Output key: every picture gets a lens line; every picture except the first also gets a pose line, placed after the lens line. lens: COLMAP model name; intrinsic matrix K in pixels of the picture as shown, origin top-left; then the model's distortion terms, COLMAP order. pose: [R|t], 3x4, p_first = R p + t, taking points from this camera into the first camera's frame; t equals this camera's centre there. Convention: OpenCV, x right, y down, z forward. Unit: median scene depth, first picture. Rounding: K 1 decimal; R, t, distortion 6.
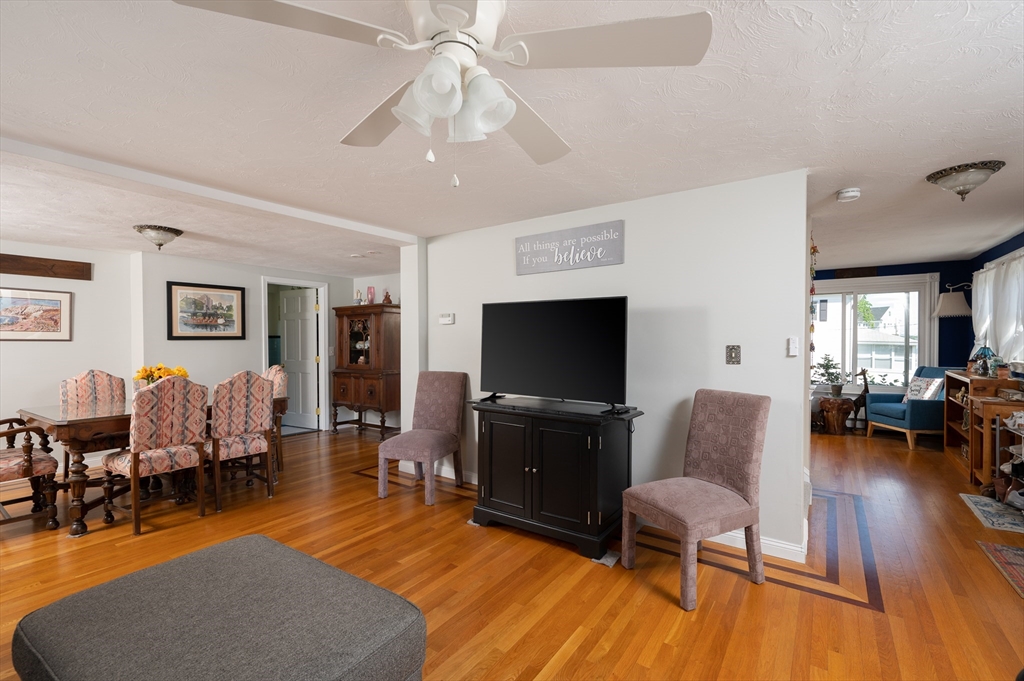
lens RADIAL K [[447.7, 0, 511.5], [0, 447.7, 347.4], [0, 0, 1]] dist [-0.000219, -0.000078]
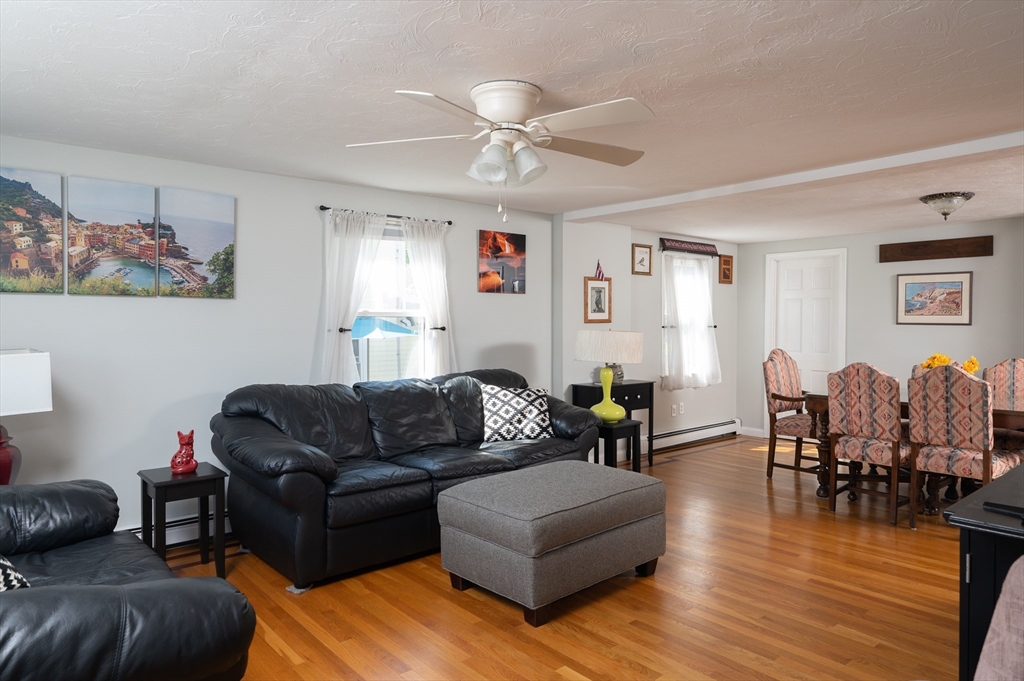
lens RADIAL K [[635.8, 0, 510.4], [0, 635.8, 334.5], [0, 0, 1]] dist [0.008556, 0.000132]
pose [[-0.237592, 0.019637, -0.971167, 0.672470], [-0.014668, 0.999609, 0.023801, -0.016404], [0.971254, 0.019900, -0.237211, 0.532300]]
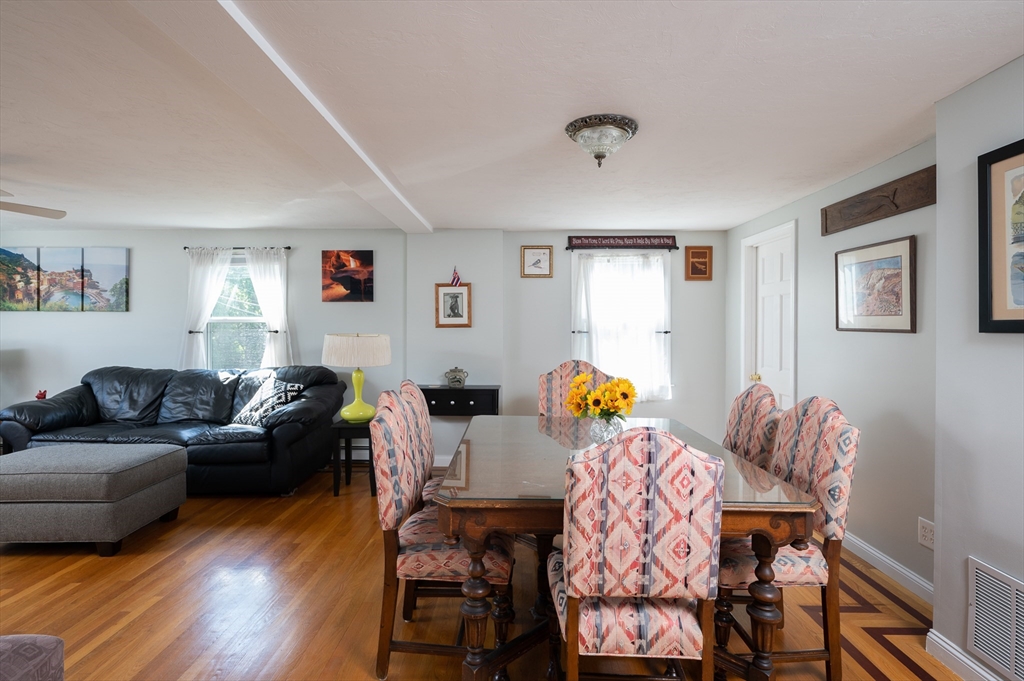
lens RADIAL K [[499.9, 0, 515.1], [0, 499.9, 333.9], [0, 0, 1]] dist [-0.000753, 0.000361]
pose [[-0.810352, 0.008494, -0.585881, -0.387263], [-0.009211, 0.999587, 0.027232, -0.031993], [0.585871, 0.027464, -0.809939, 1.598490]]
